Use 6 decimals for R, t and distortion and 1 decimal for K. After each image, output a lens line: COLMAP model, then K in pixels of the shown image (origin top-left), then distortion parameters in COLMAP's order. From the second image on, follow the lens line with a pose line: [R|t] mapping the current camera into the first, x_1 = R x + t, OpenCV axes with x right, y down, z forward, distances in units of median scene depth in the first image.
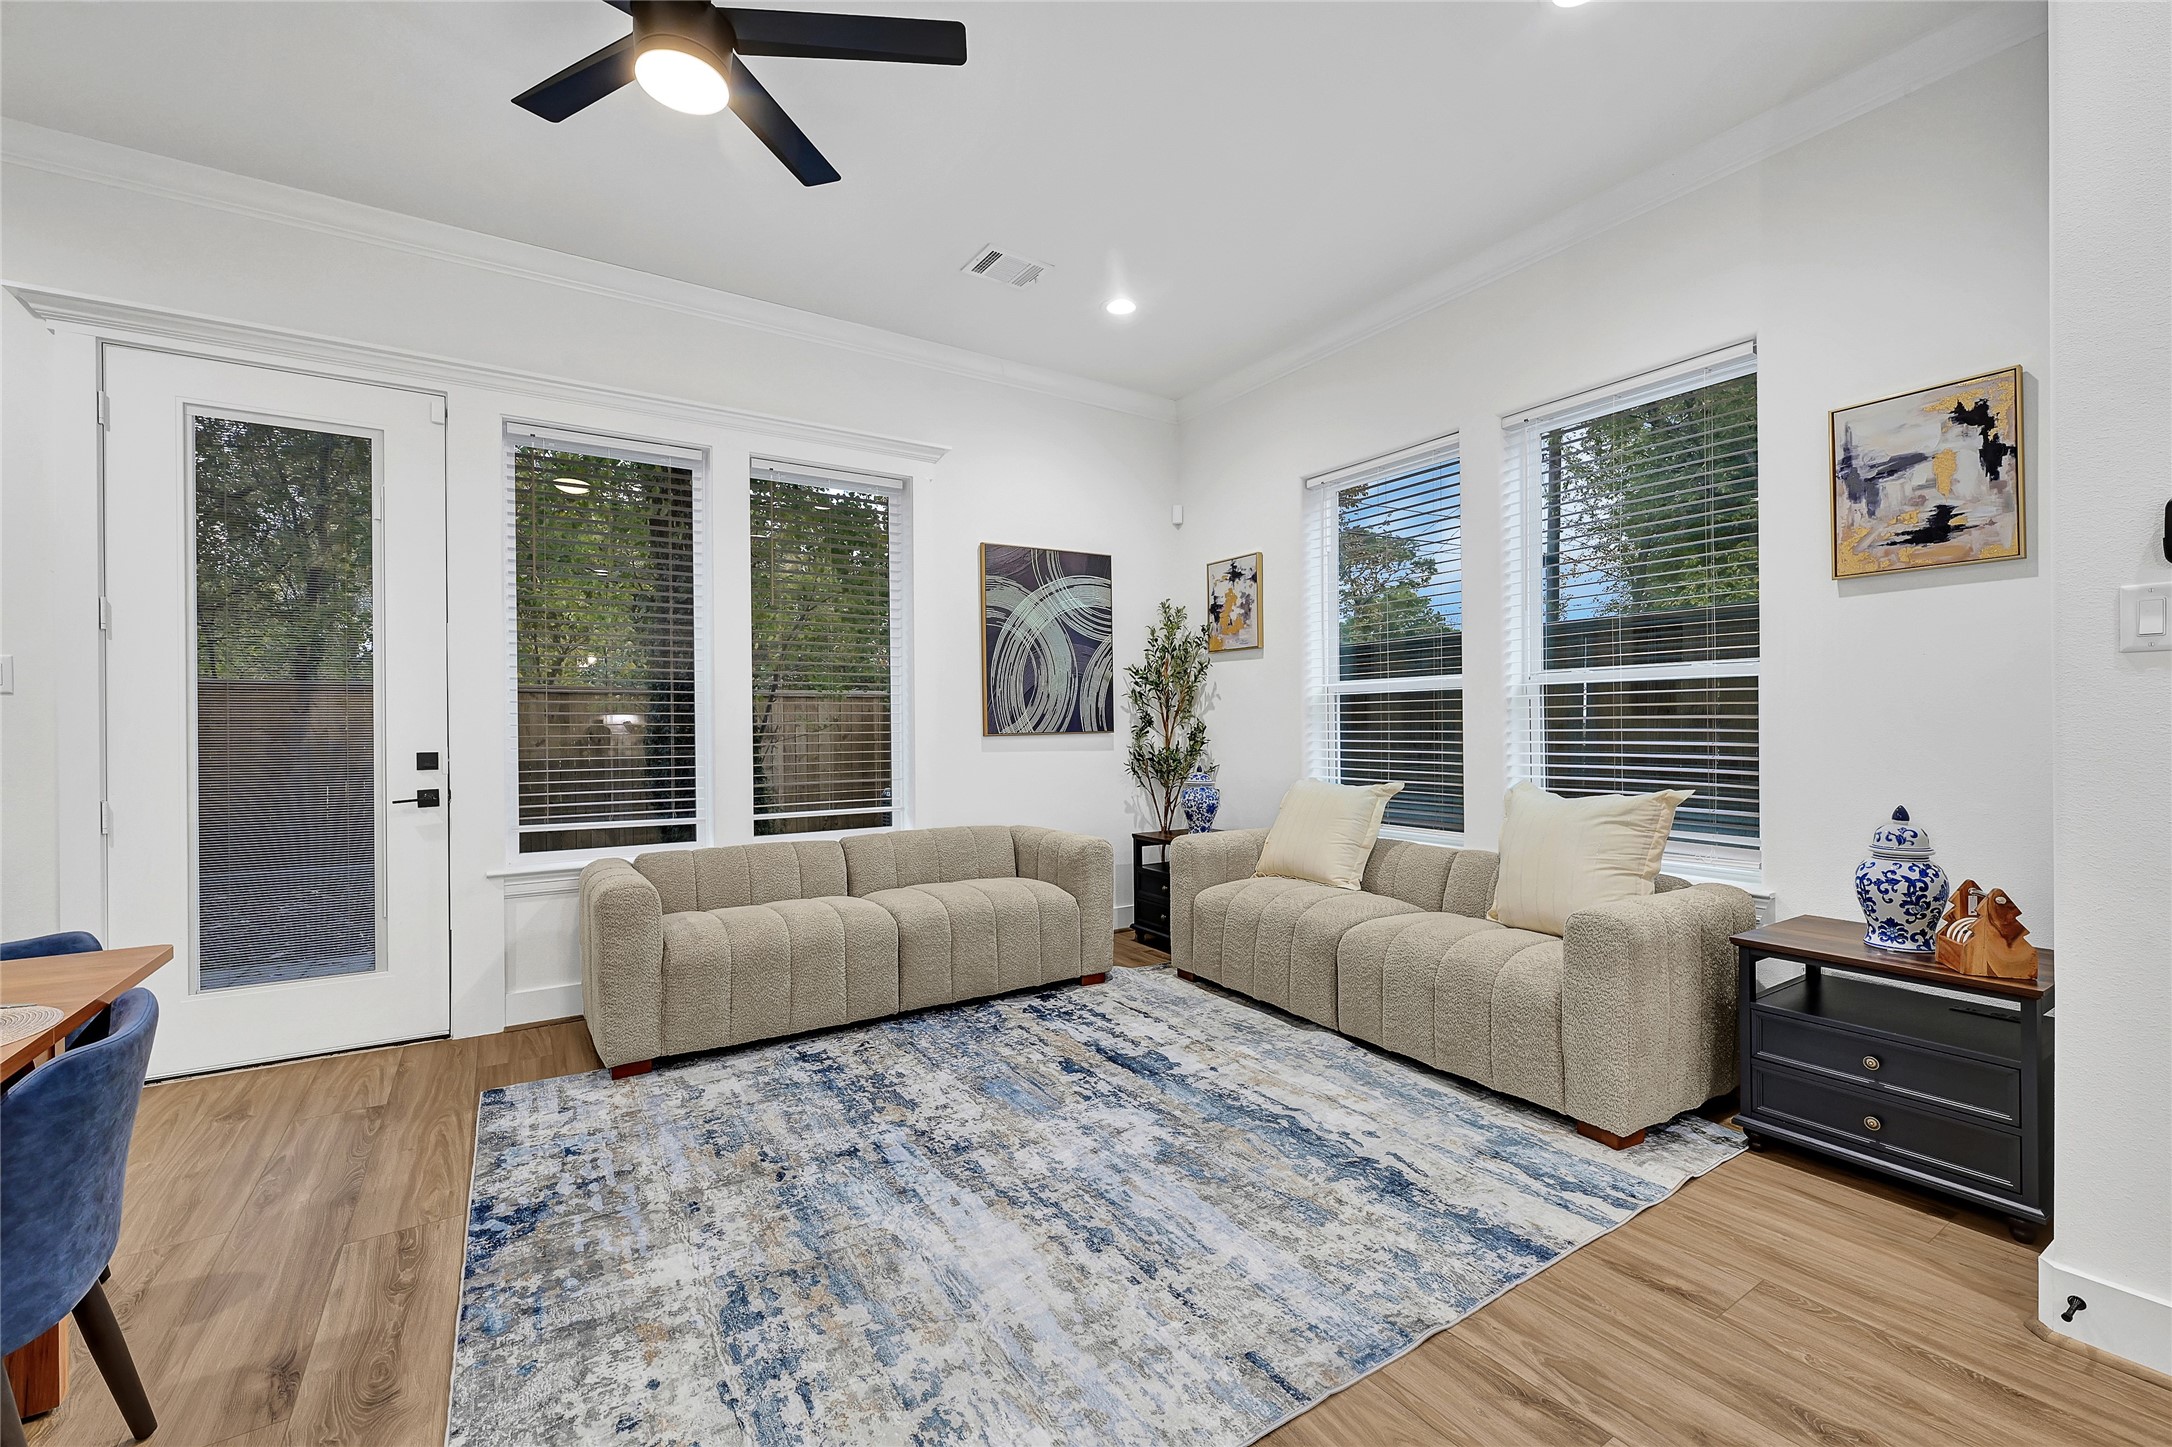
lens RADIAL K [[885.5, 0, 1125.5], [0, 885.5, 732.1], [0, 0, 1]] dist [-0.005378, -0.000027]
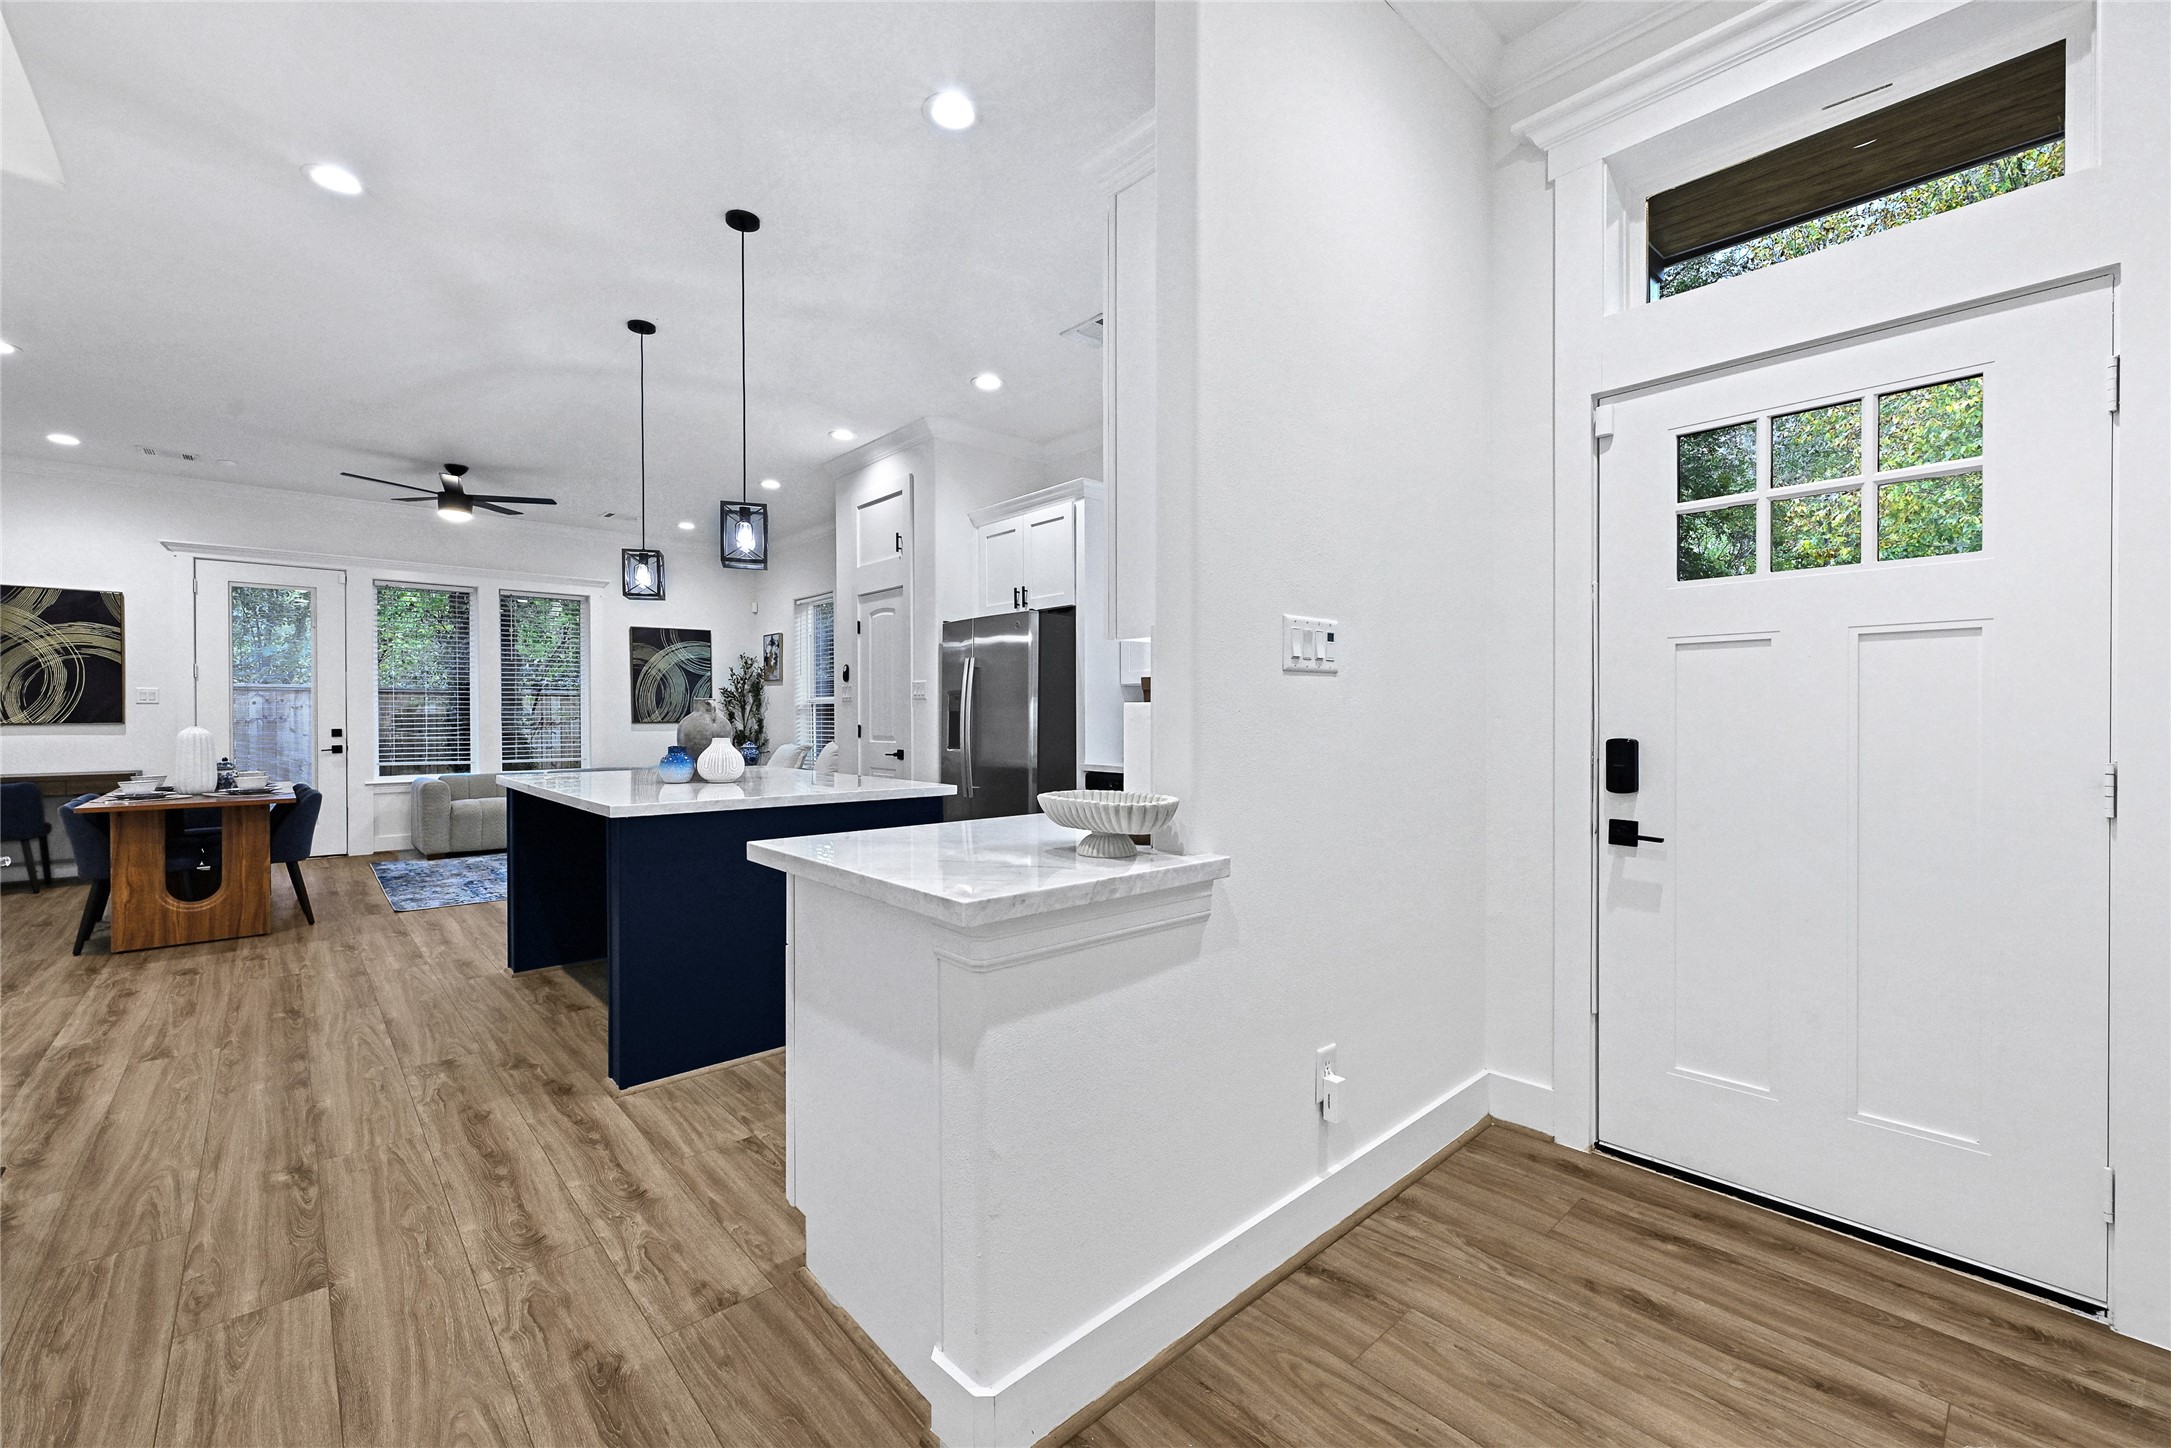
lens RADIAL K [[844.9, 0, 1085.5], [0, 844.9, 724.0], [0, 0, 1]] dist [0.000558, 0.006347]
pose [[0.989872, 0.005465, 0.141858, 0.973267], [-0.006100, 0.999973, 0.004035, -0.012894], [-0.141832, -0.004860, 0.989879, -1.731865]]
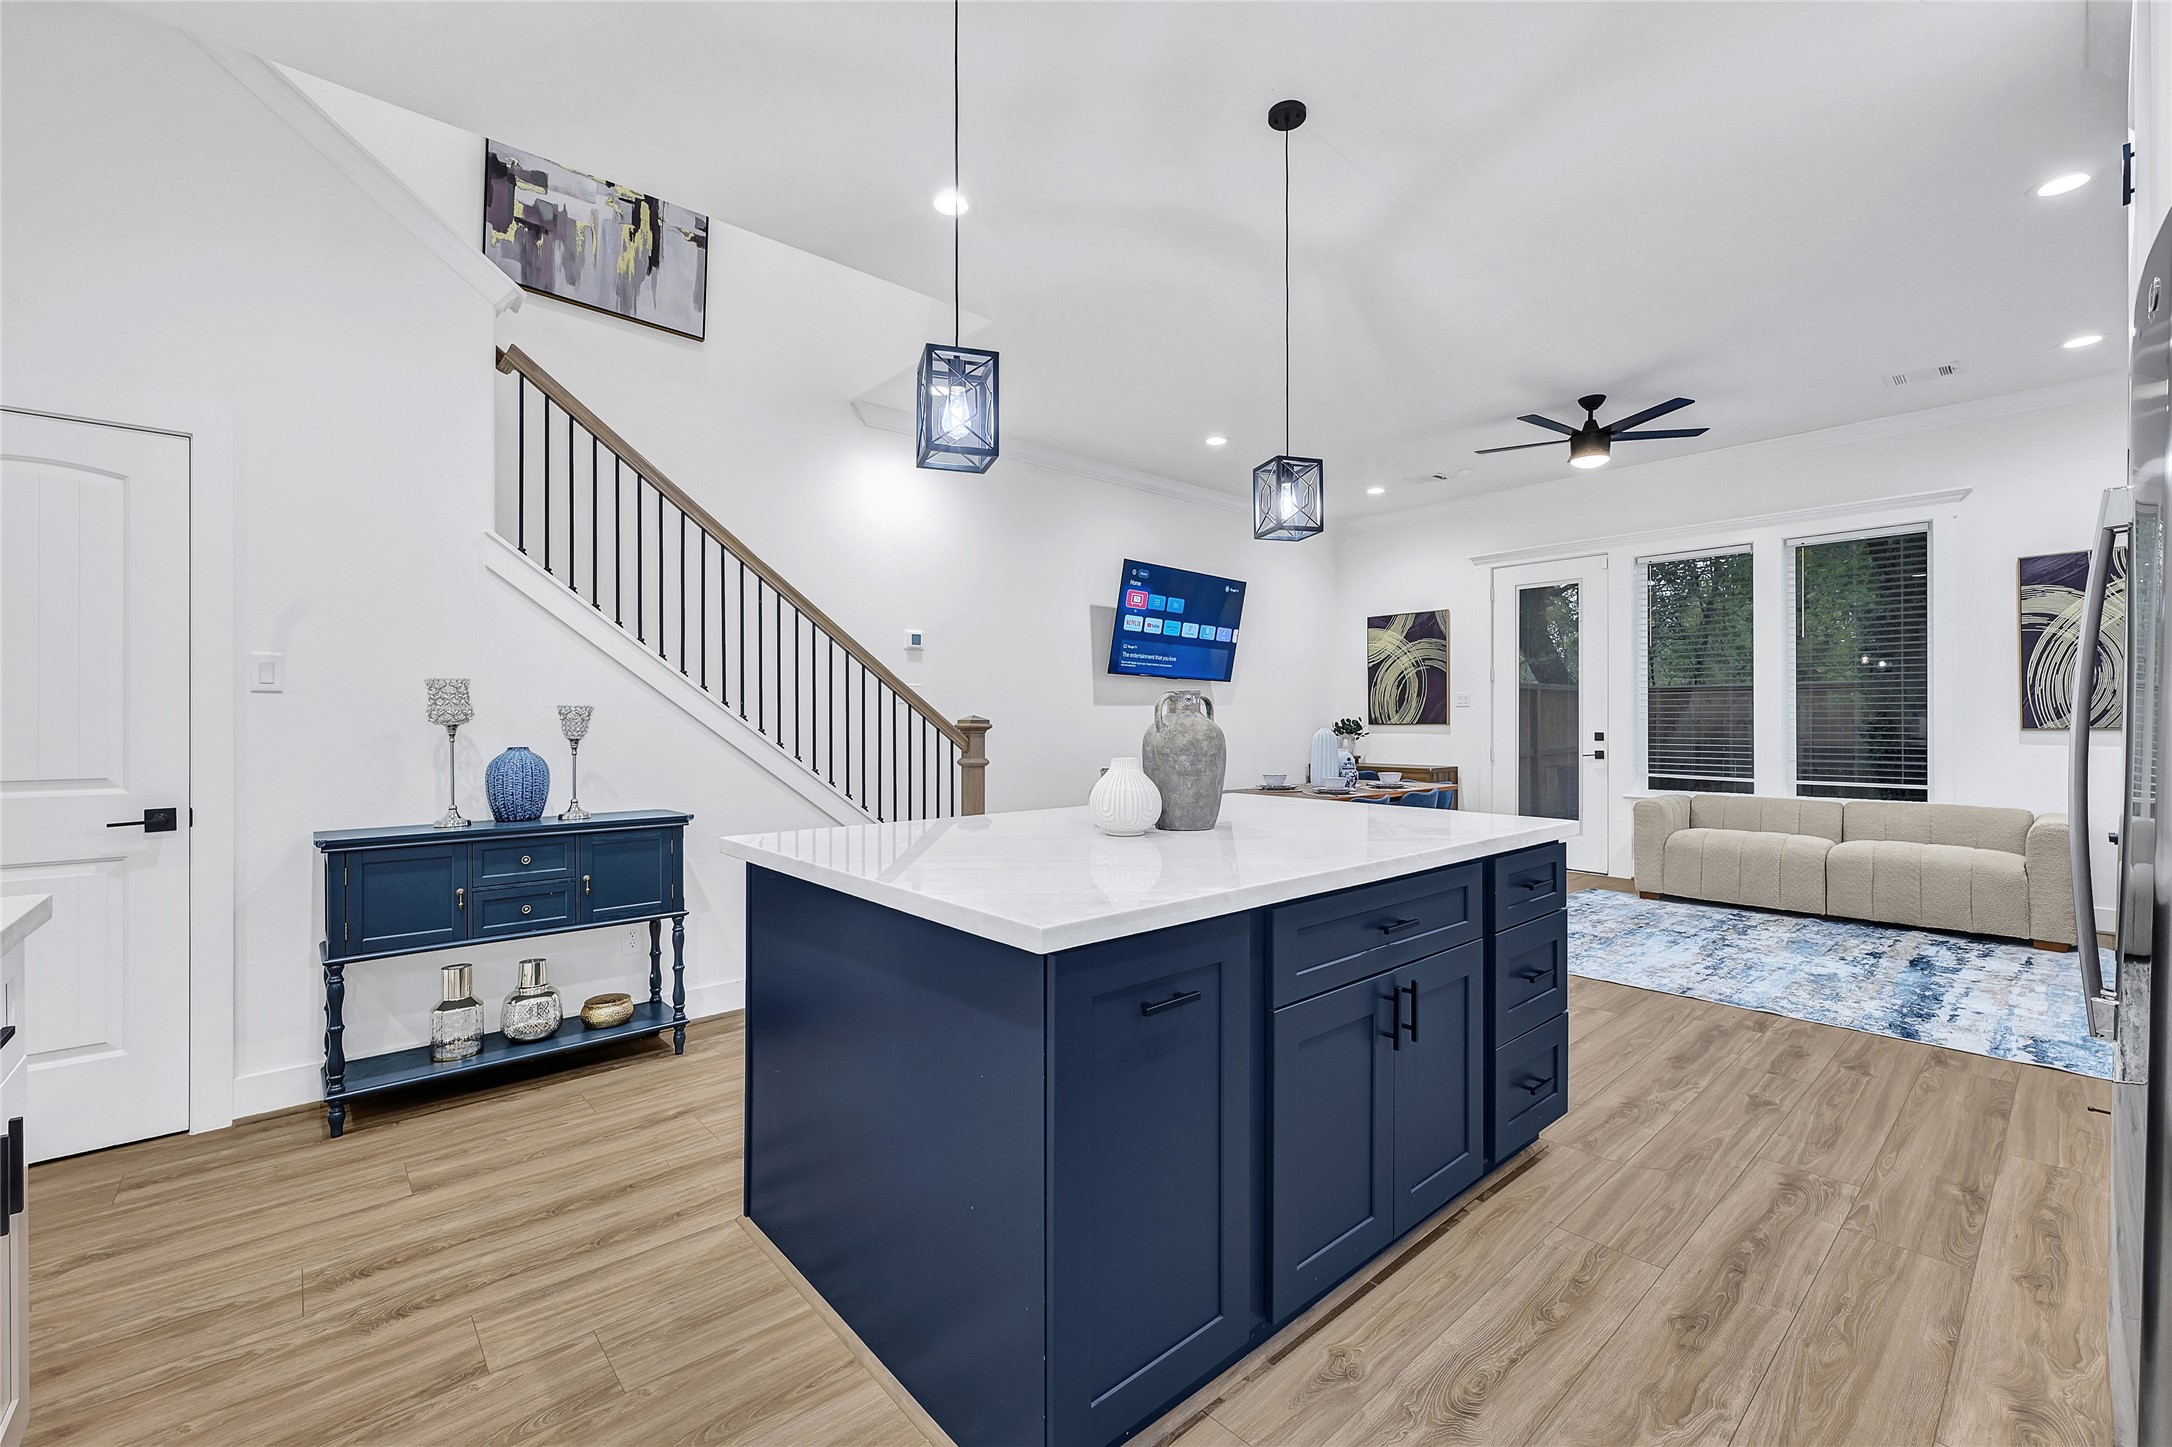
lens RADIAL K [[933.7, 0, 1075.3], [0, 933.7, 720.4], [0, 0, 1]] dist [0.001294, -0.000017]
pose [[0.142682, 0.008285, -0.989734, 1.403163], [-0.003395, 0.999963, 0.007882, -0.021145], [0.989763, 0.002235, 0.142705, -0.591972]]
